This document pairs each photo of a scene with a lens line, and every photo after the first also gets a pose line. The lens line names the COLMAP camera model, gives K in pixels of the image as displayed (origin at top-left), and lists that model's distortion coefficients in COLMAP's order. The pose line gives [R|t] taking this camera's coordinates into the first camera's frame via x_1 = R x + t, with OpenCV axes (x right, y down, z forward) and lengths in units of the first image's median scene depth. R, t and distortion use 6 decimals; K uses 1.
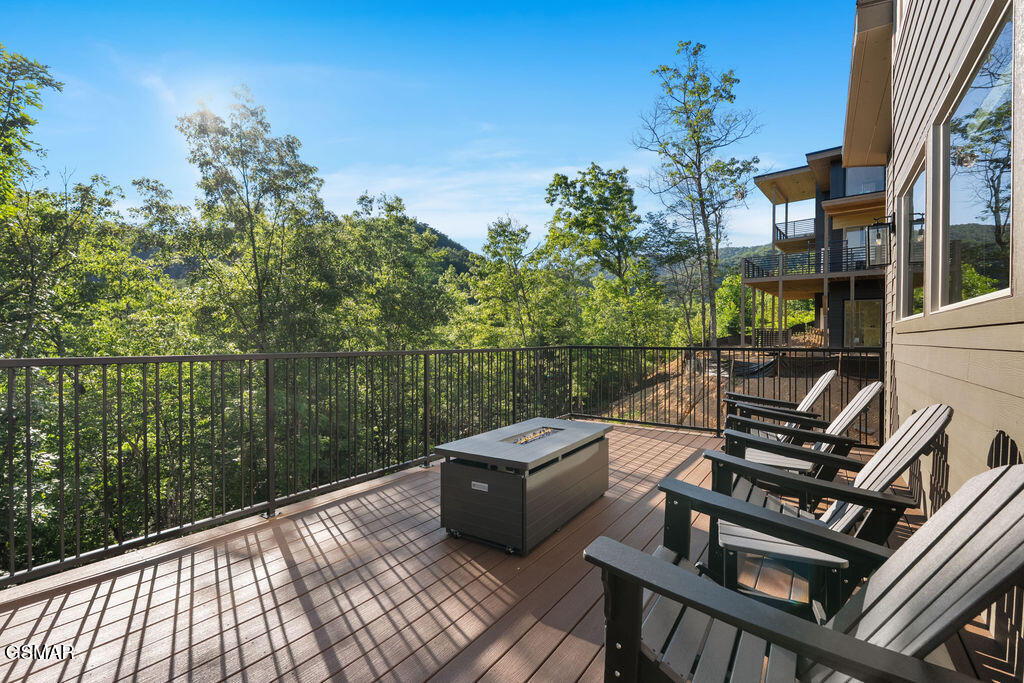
lens RADIAL K [[451.0, 0, 512.8], [0, 451.0, 342.4], [0, 0, 1]] dist [-0.011470, 0.000858]
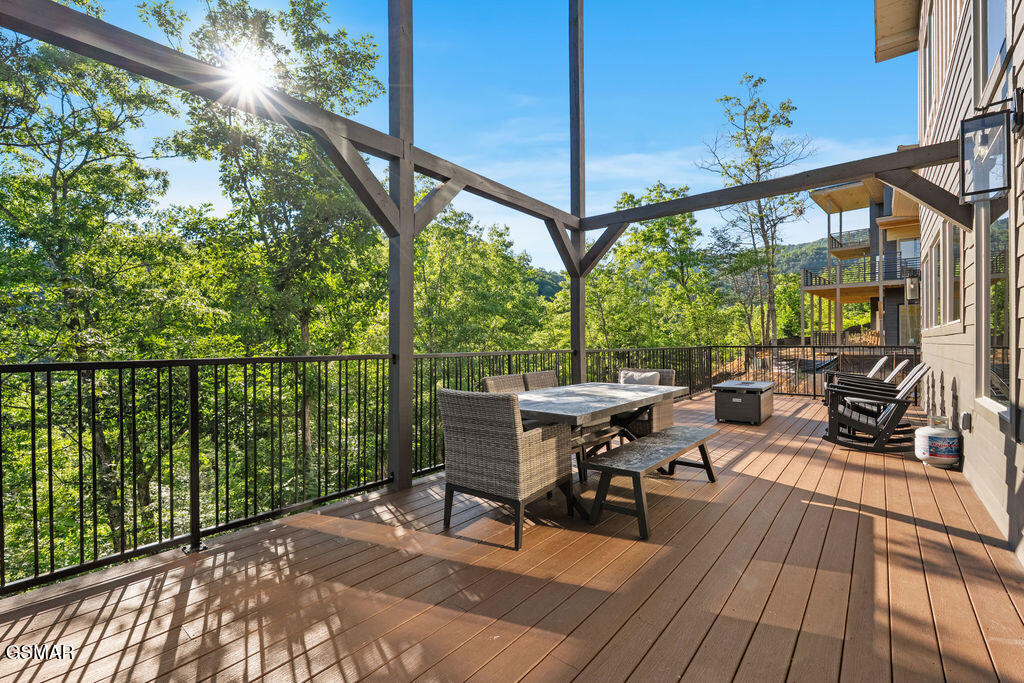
lens RADIAL K [[451.0, 0, 510.7], [0, 451.0, 343.3], [0, 0, 1]] dist [-0.011470, 0.000858]
pose [[0.996534, -0.007219, -0.082872, -0.107318], [0.006800, 0.999963, -0.005331, 0.000403], [0.082908, 0.004749, 0.996546, -0.154366]]
